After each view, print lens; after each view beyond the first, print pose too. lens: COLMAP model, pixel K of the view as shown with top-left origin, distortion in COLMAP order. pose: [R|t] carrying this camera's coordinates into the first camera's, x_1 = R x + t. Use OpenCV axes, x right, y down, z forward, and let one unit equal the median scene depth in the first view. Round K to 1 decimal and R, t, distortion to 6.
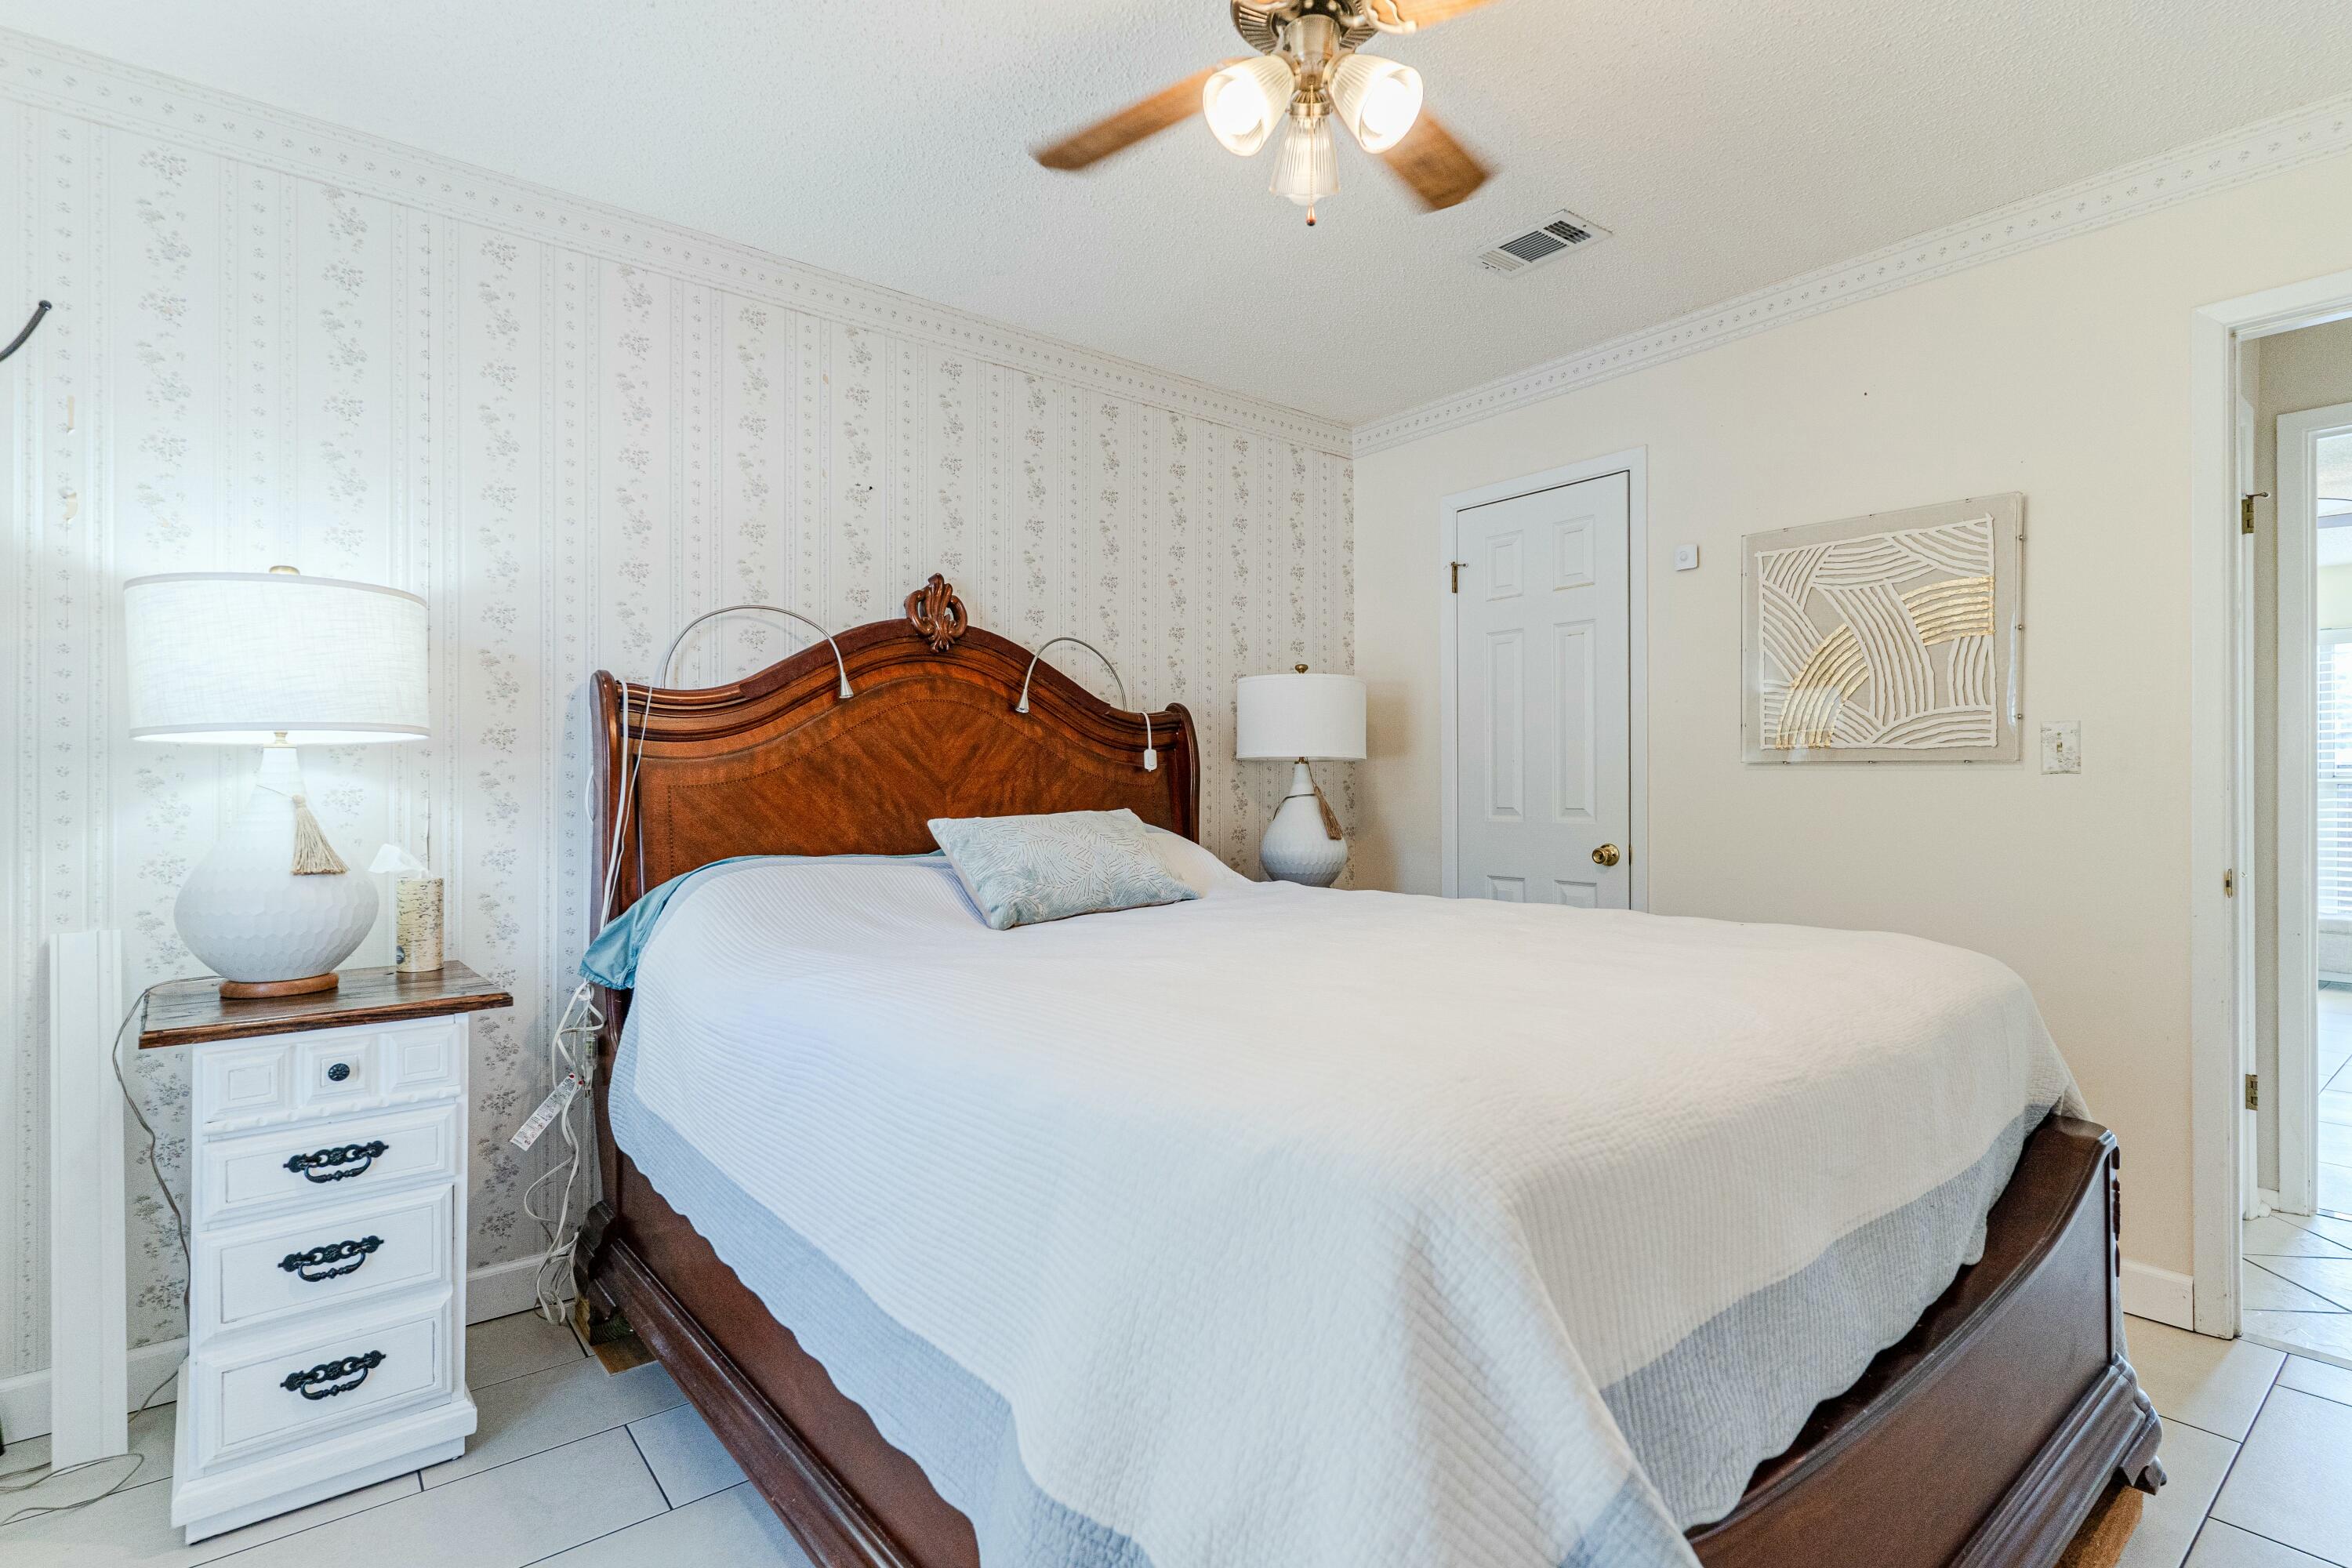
lens RADIAL K [[1128.3, 0, 1172.8], [0, 1128.3, 788.1], [0, 0, 1]] dist [0.000908, 0.000767]
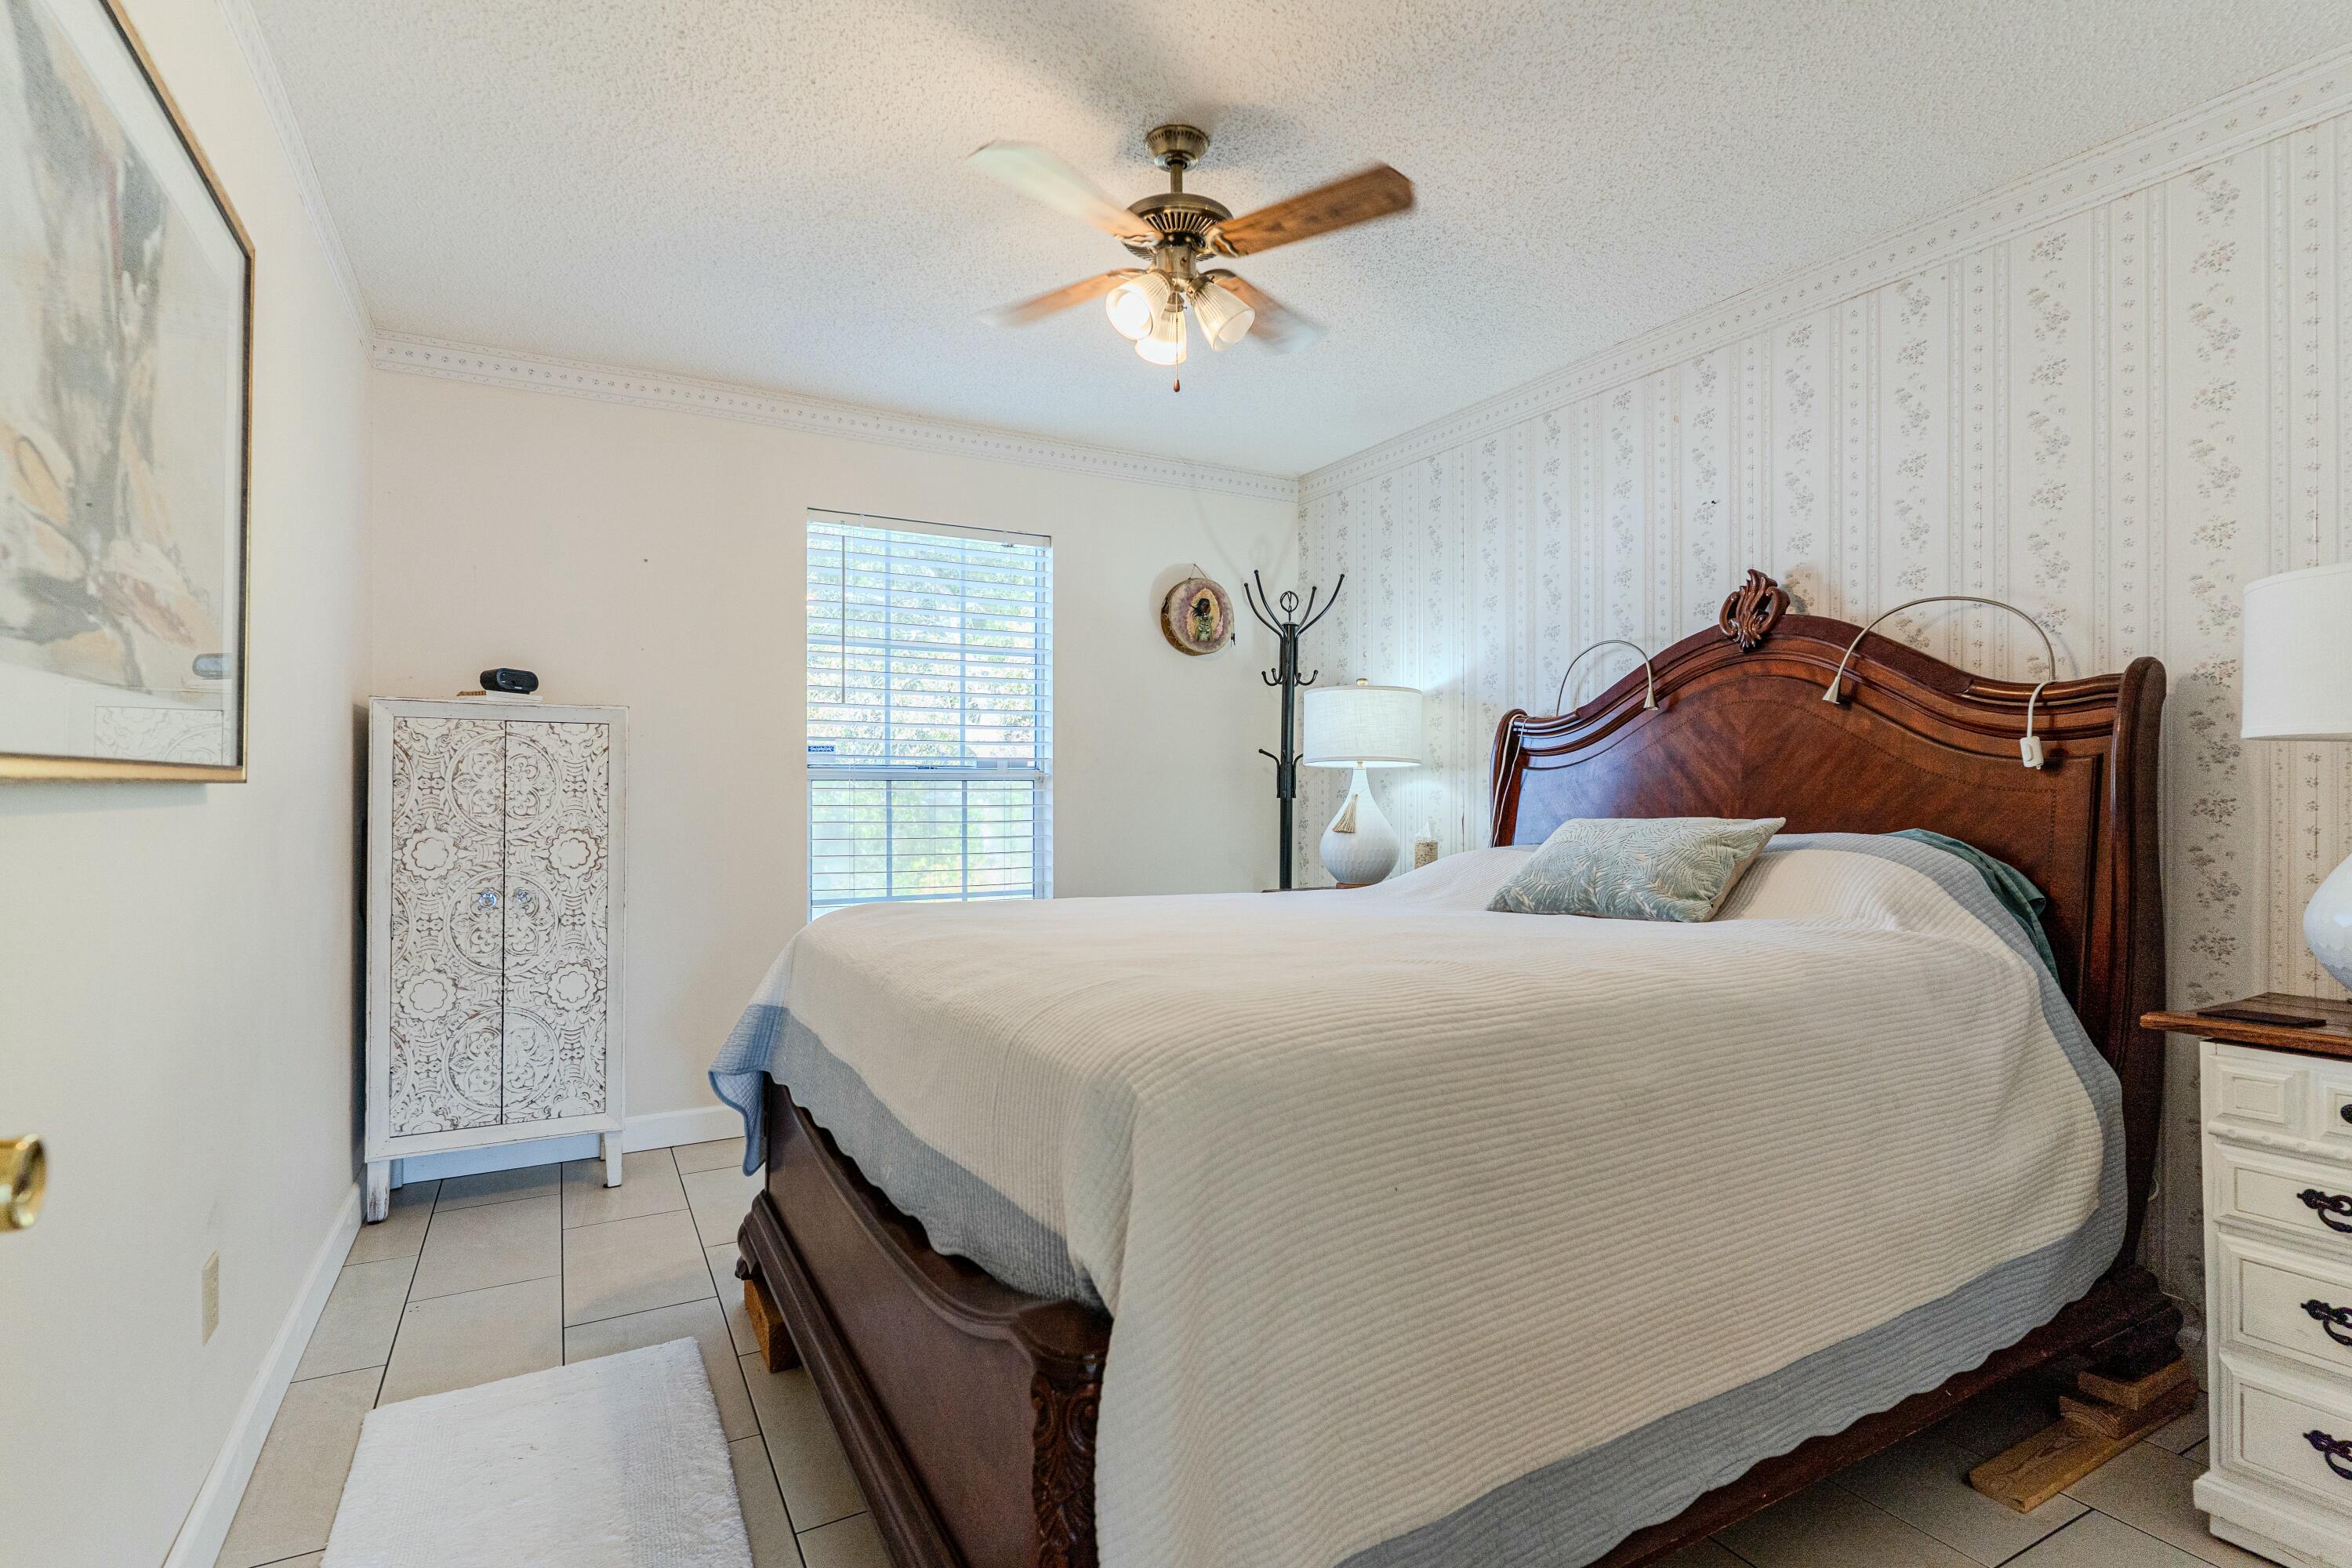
lens RADIAL K [[1128.3, 0, 1172.8], [0, 1128.3, 788.1], [0, 0, 1]] dist [0.000908, 0.000767]
pose [[-0.175860, 0.000465, -0.984415, 0.832088], [-0.003462, 0.999993, 0.001090, -0.002374], [0.984409, 0.003600, -0.175857, 0.686859]]
